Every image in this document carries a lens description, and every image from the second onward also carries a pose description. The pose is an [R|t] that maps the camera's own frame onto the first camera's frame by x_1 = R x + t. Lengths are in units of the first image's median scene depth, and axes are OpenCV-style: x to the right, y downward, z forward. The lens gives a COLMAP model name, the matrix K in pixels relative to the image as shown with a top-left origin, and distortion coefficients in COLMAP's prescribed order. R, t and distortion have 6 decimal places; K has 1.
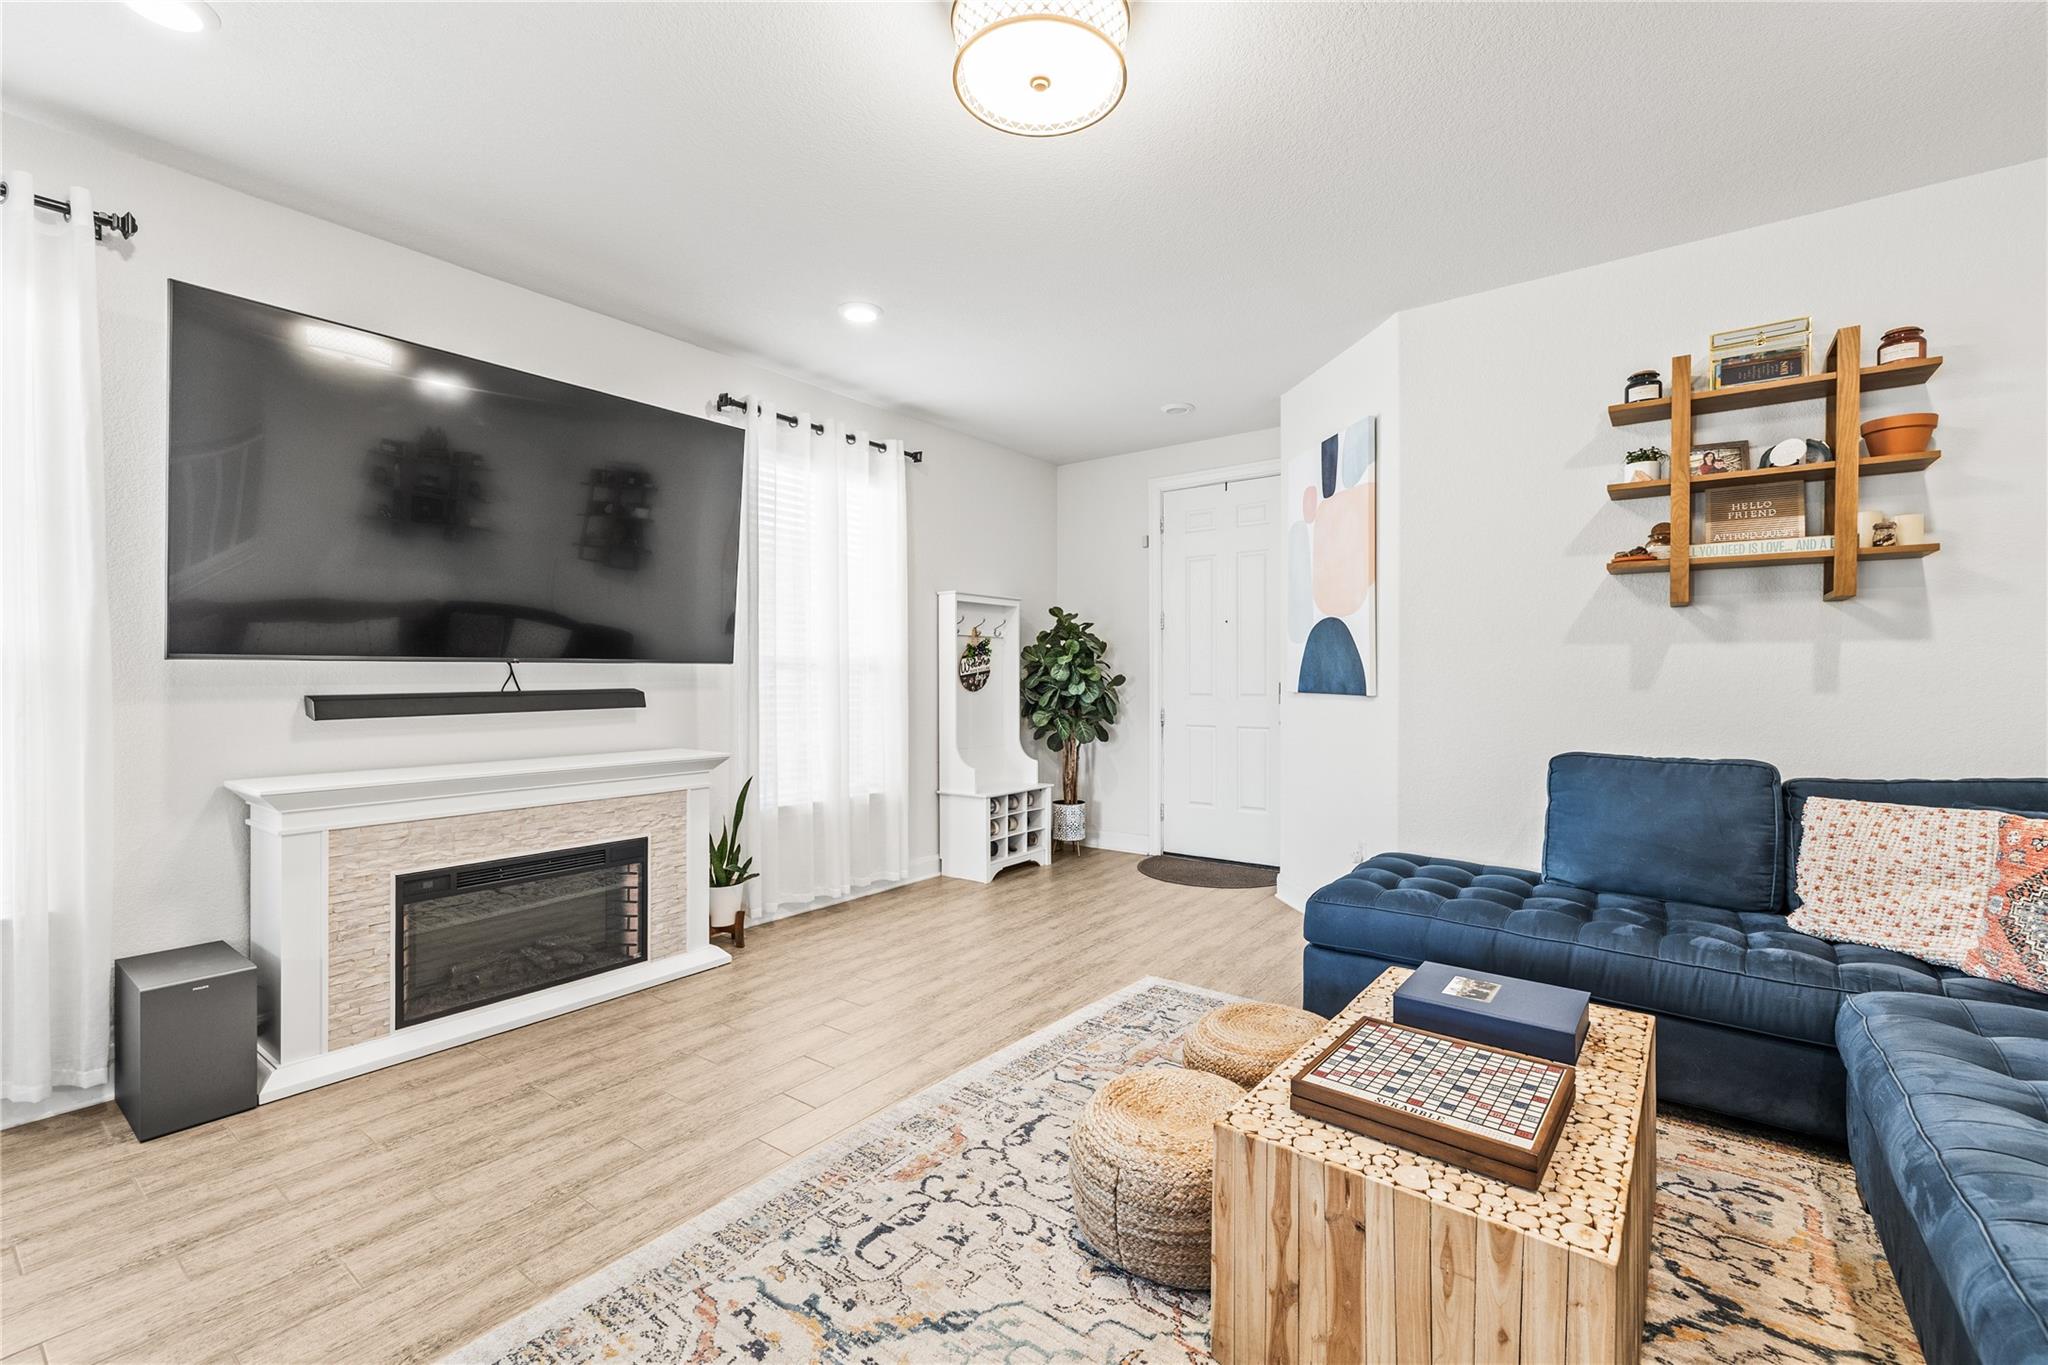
lens RADIAL K [[872.7, 0, 1035.9], [0, 872.7, 680.6], [0, 0, 1]] dist [0.001384, 0.000256]
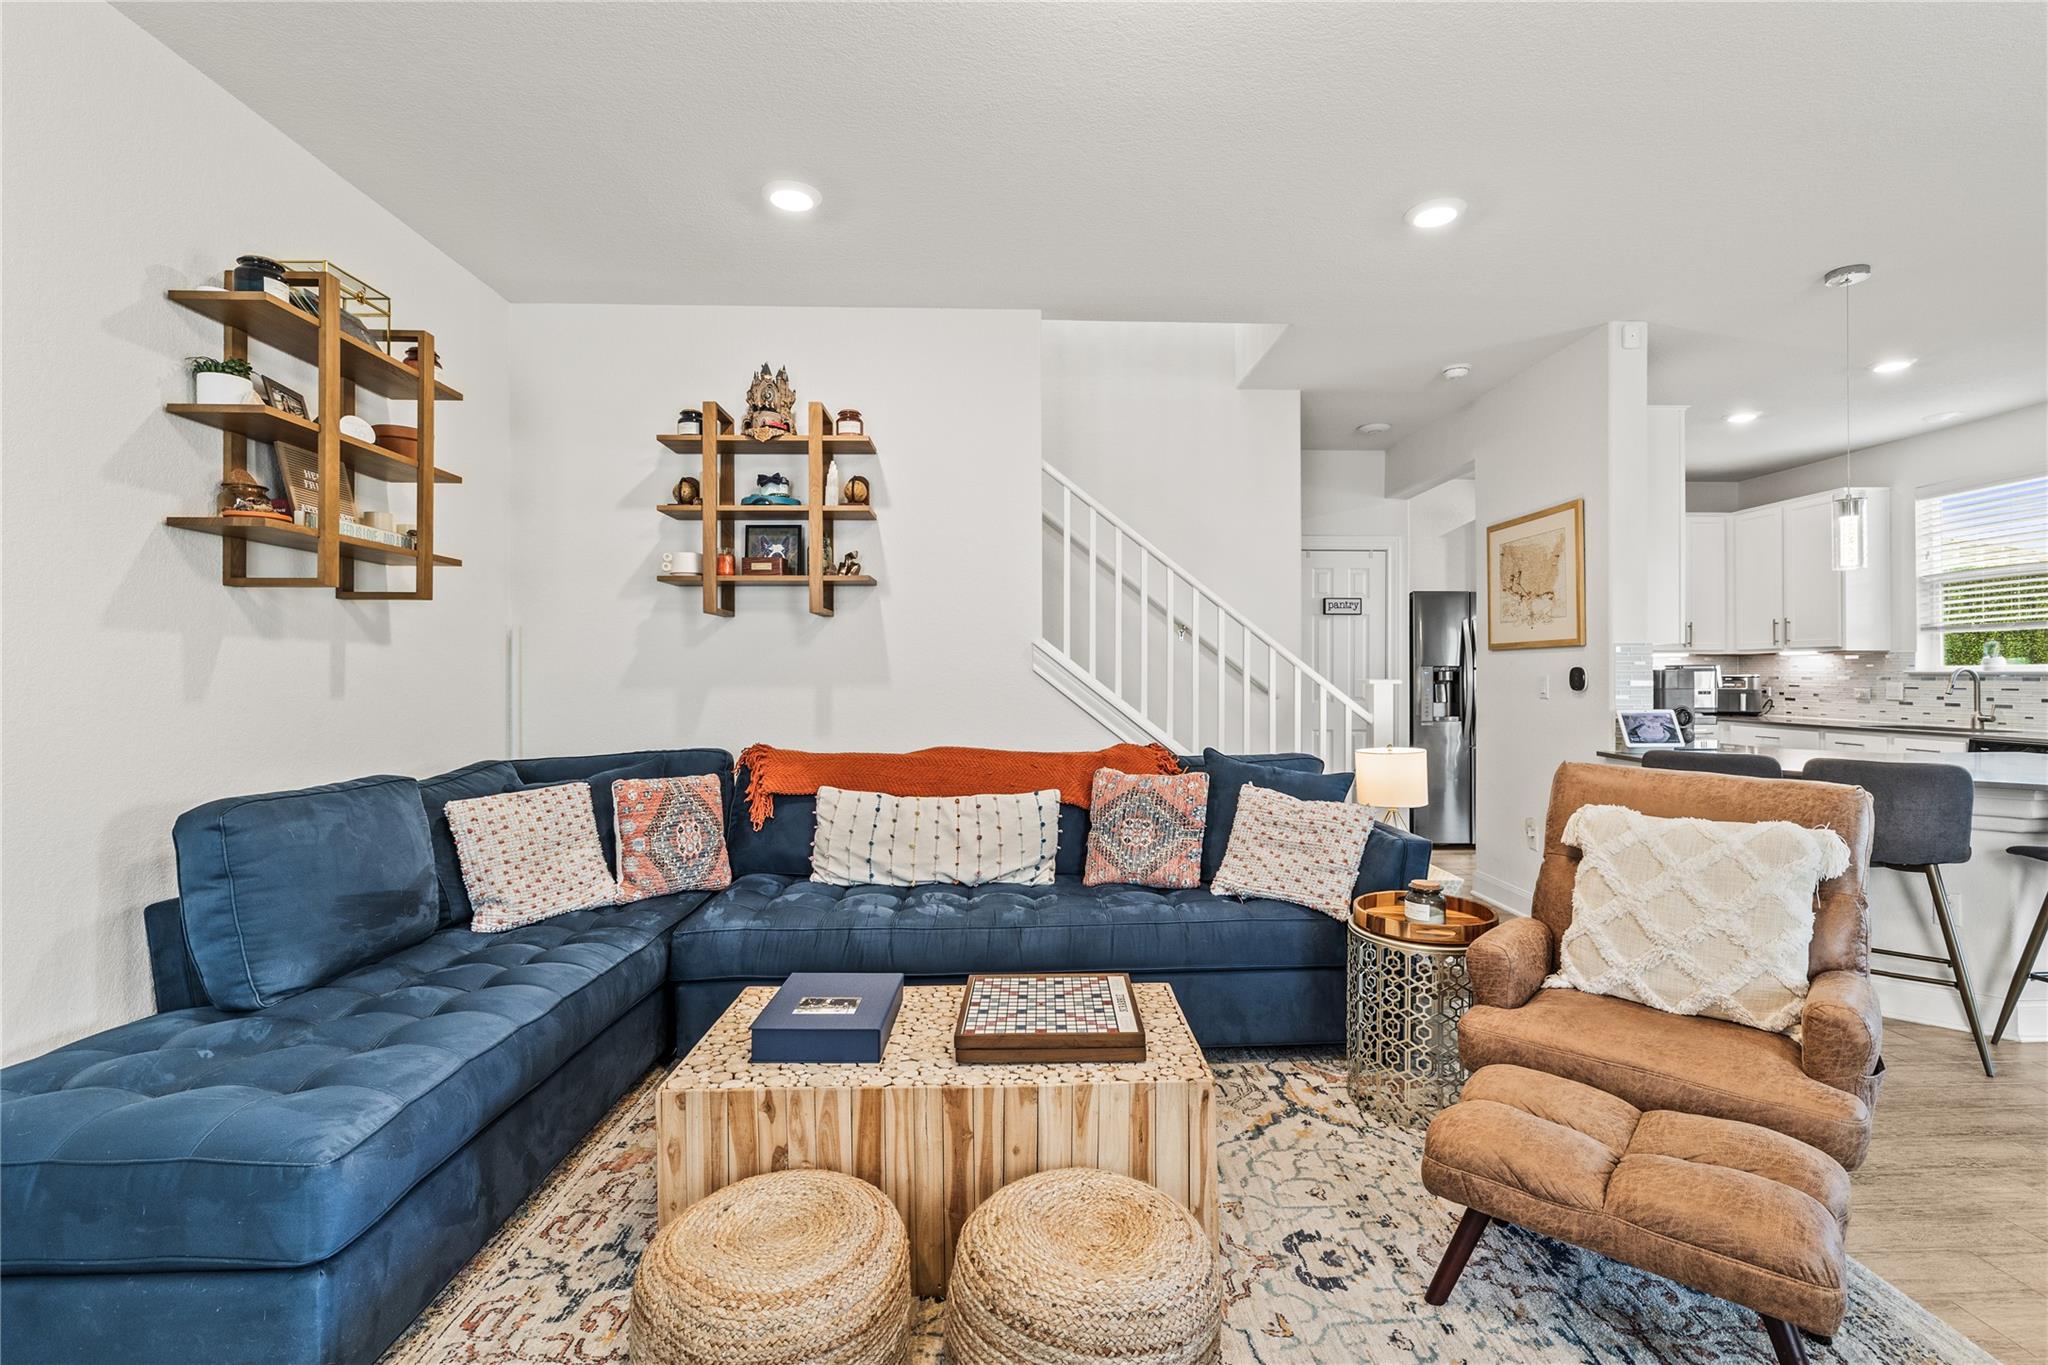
lens RADIAL K [[930.3, 0, 1030.1], [0, 930.3, 670.6], [0, 0, 1]] dist [-0.002549, -0.000471]
pose [[-0.621922, 0.003504, 0.783071, -0.338743], [0.007516, 0.999971, 0.001494, -0.011392], [-0.783043, 0.006815, -0.621930, 1.122926]]
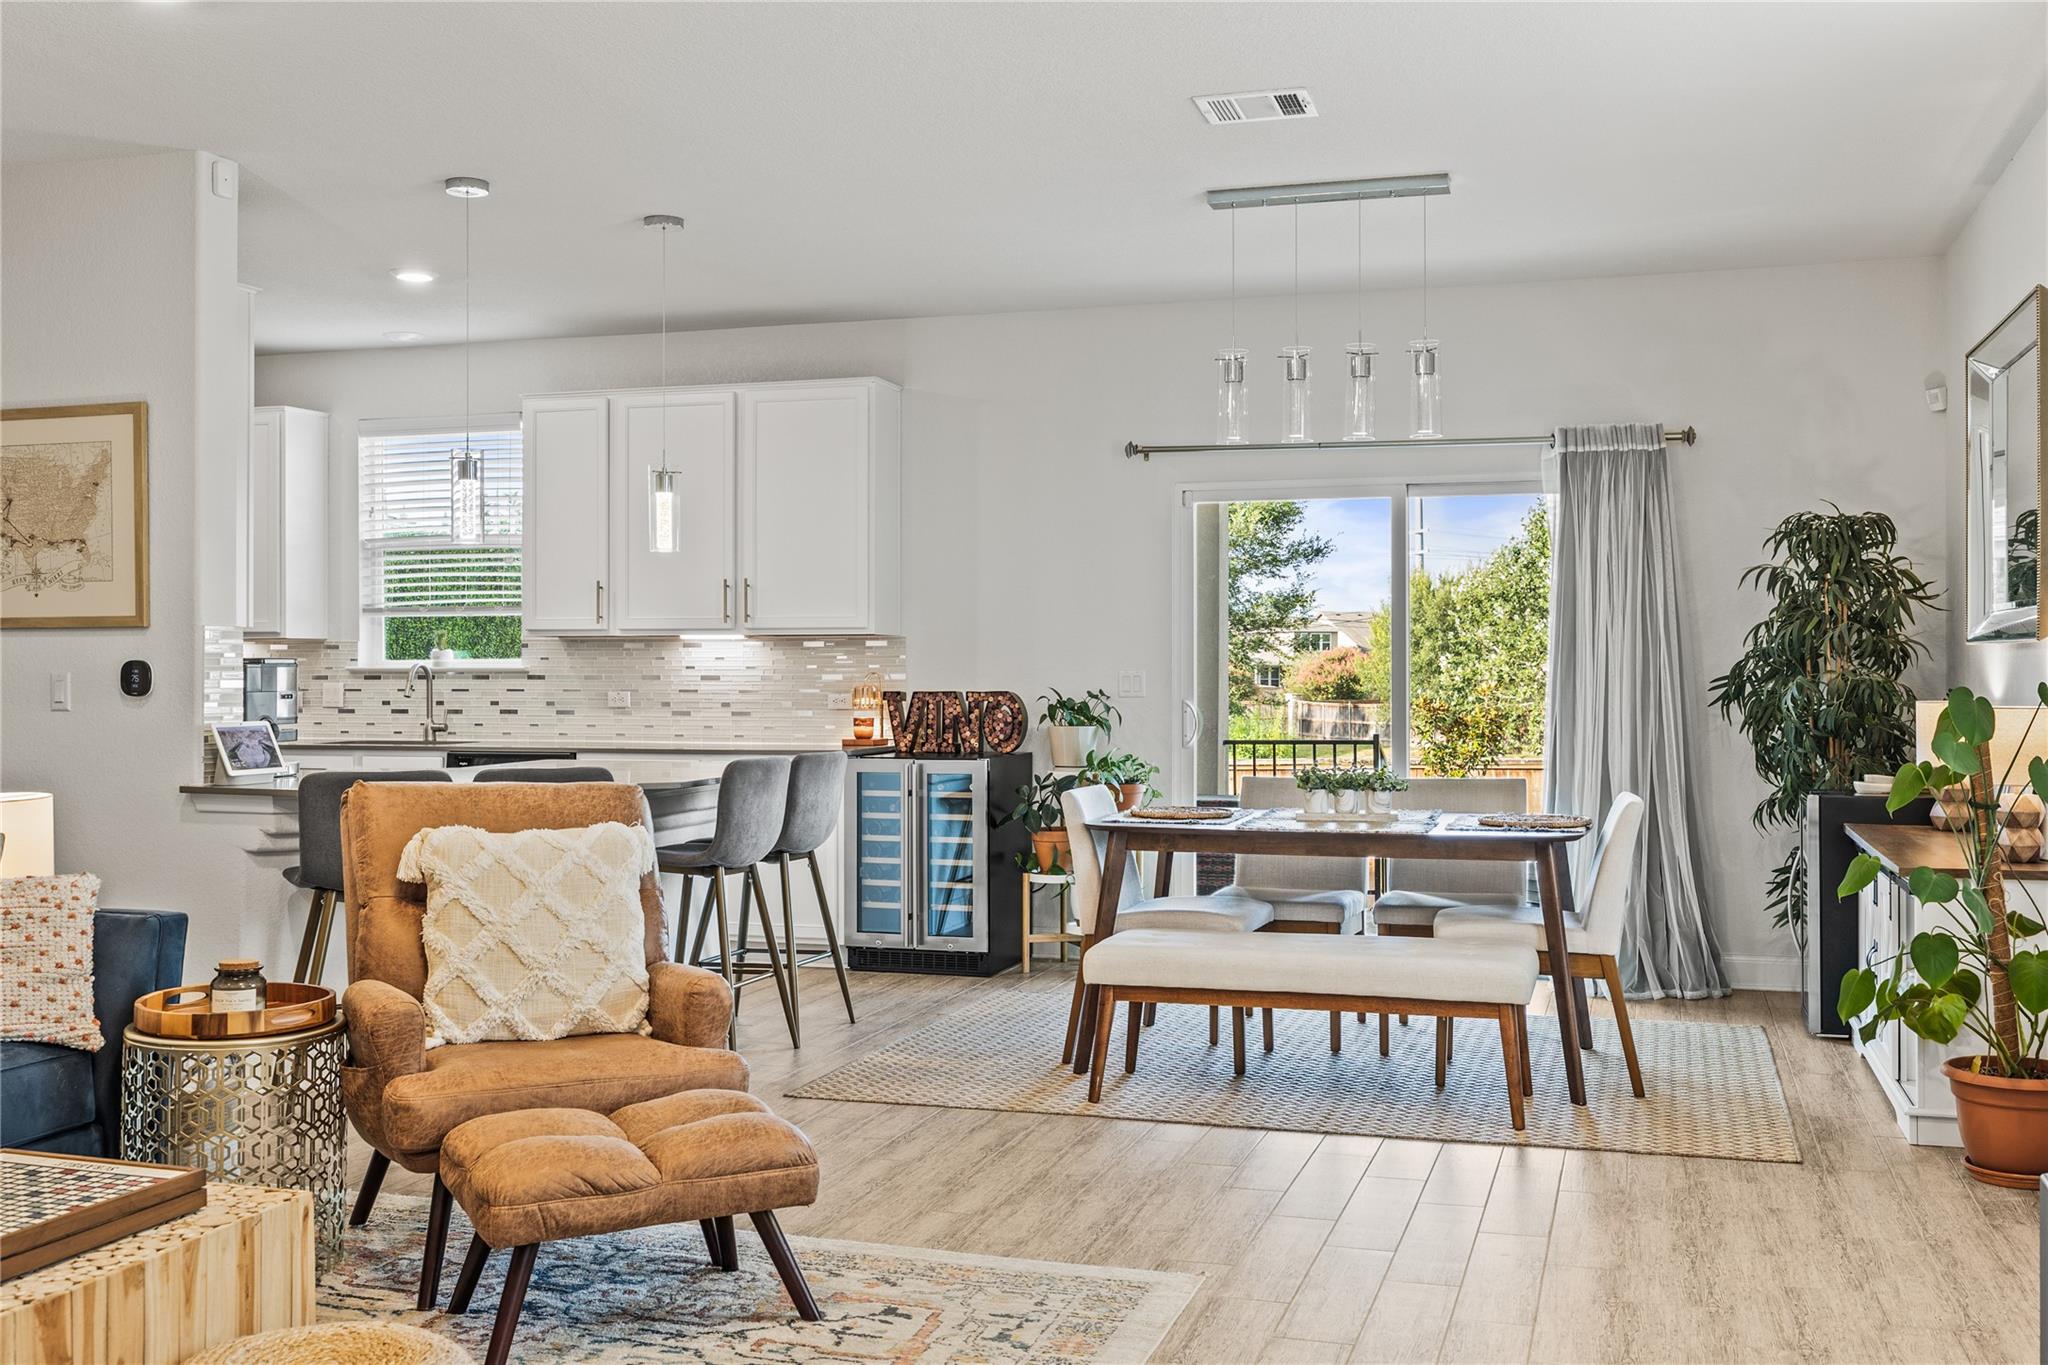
lens RADIAL K [[1983.9, 0, 1028.3], [0, 1983.9, 659.9], [0, 0, 1]] dist [-0.002477, 0.007771]
pose [[-0.946515, 0.000407, -0.322660, 0.098058], [-0.000611, 0.999995, 0.003054, -0.015553], [0.322660, 0.003088, -0.946510, 1.806988]]
